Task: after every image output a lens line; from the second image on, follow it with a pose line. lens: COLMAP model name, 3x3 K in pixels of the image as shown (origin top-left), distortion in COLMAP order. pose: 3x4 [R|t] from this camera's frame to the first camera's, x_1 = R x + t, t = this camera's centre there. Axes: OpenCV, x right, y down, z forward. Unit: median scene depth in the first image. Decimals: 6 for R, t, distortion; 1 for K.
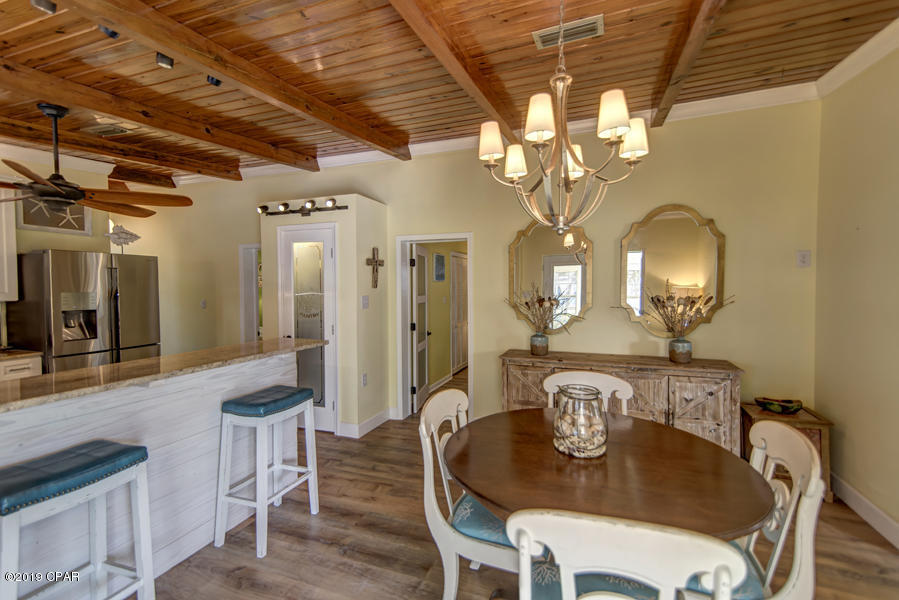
lens RADIAL K [[401.8, 0, 448.5], [0, 401.8, 299.2], [0, 0, 1]] dist [0.028571, -0.000928]
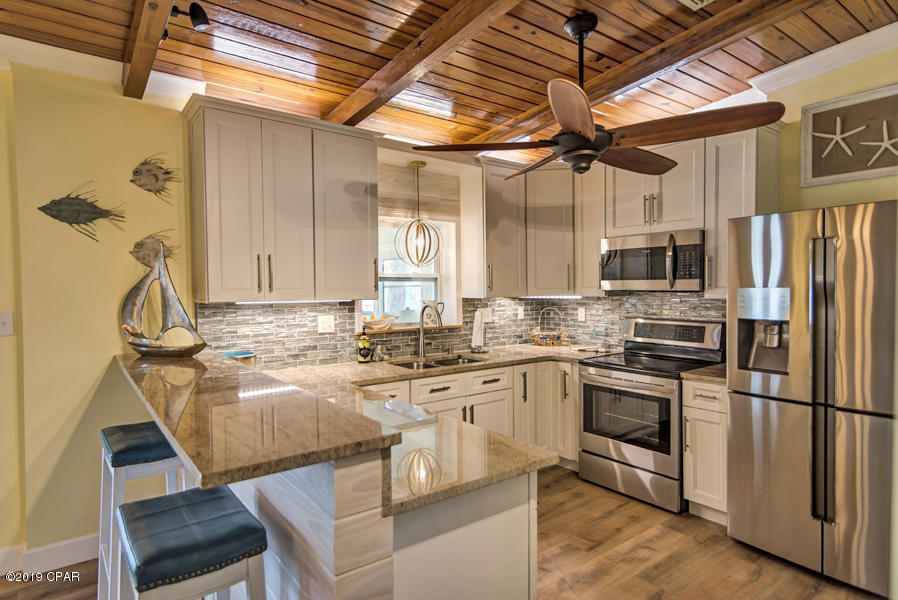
lens RADIAL K [[502.8, 0, 447.2], [0, 502.8, 300.4], [0, 0, 1]] dist [0.013630, -0.000653]
pose [[-0.531996, 0.030171, -0.846209, -0.075774], [-0.014742, 0.998883, 0.044883, -0.023448], [0.846619, 0.036352, -0.530957, 0.973012]]
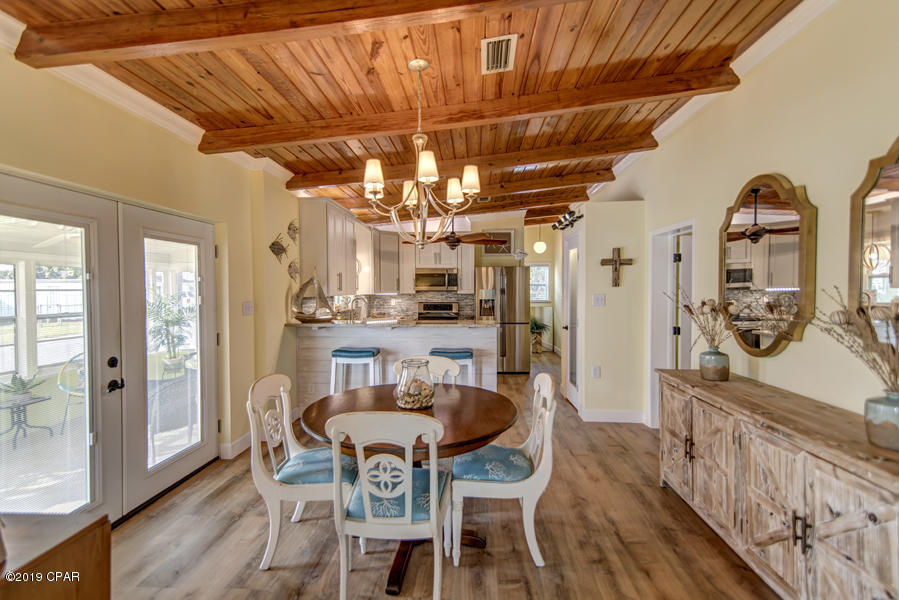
lens RADIAL K [[401.3, 0, 447.6], [0, 401.3, 299.5], [0, 0, 1]] dist [0.029872, -0.001611]
pose [[0.288698, 0.029447, -0.956967, 0.729920], [-0.024944, 0.999419, 0.023228, -0.009177], [0.957095, 0.017165, 0.289265, 0.311518]]
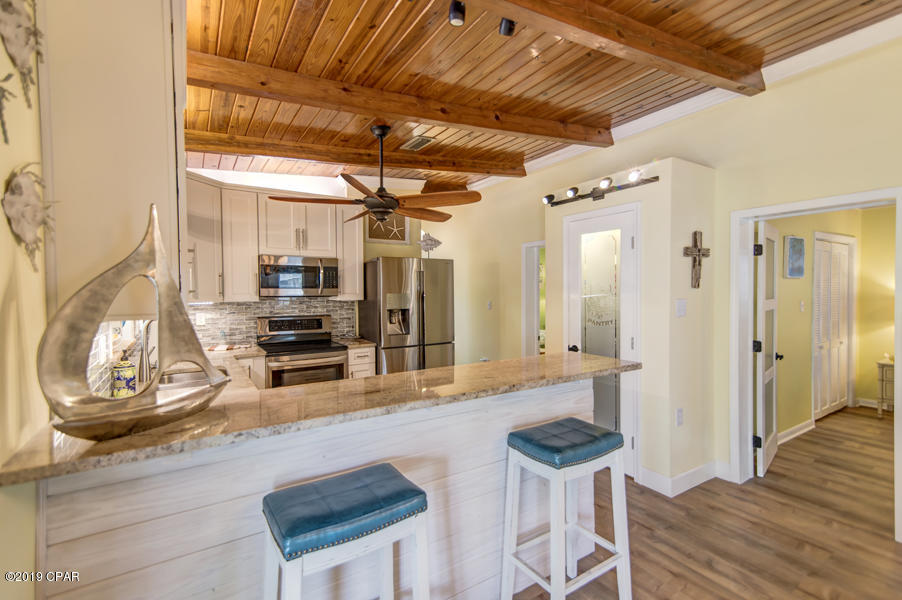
lens RADIAL K [[403.1, 0, 450.0], [0, 403.1, 299.2], [0, 0, 1]] dist [0.028571, -0.000928]
pose [[0.801736, 0.011339, -0.597571, -0.108211], [-0.013730, 0.999906, 0.000552, -0.002945], [0.597521, 0.007762, 0.801816, 0.179348]]
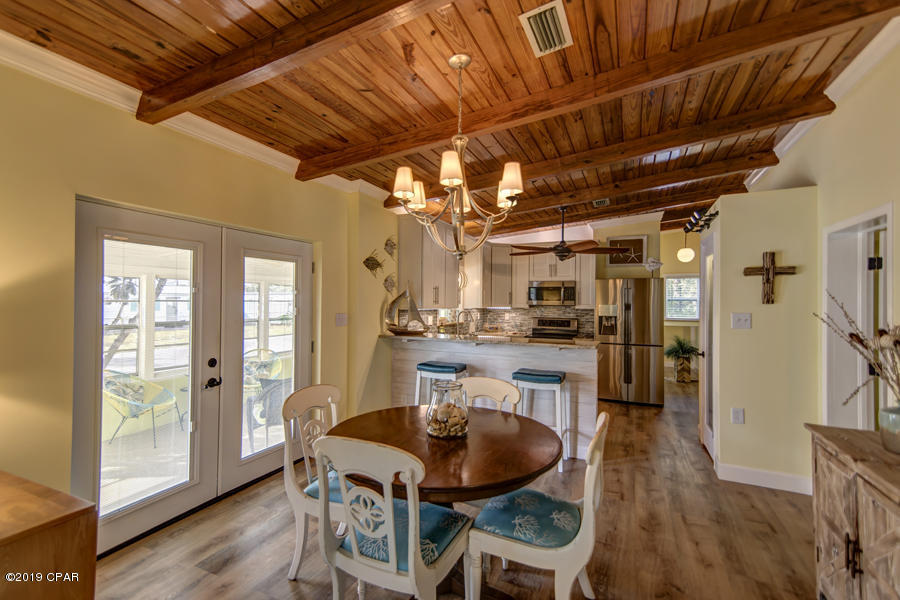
lens RADIAL K [[401.7, 0, 448.1], [0, 401.7, 299.5], [0, 0, 1]] dist [0.029872, -0.001611]
pose [[-0.069449, -0.001483, -0.997584, 0.685399], [-0.036223, 0.999343, 0.001036, -0.015980], [0.996928, 0.036207, -0.069457, 0.475749]]
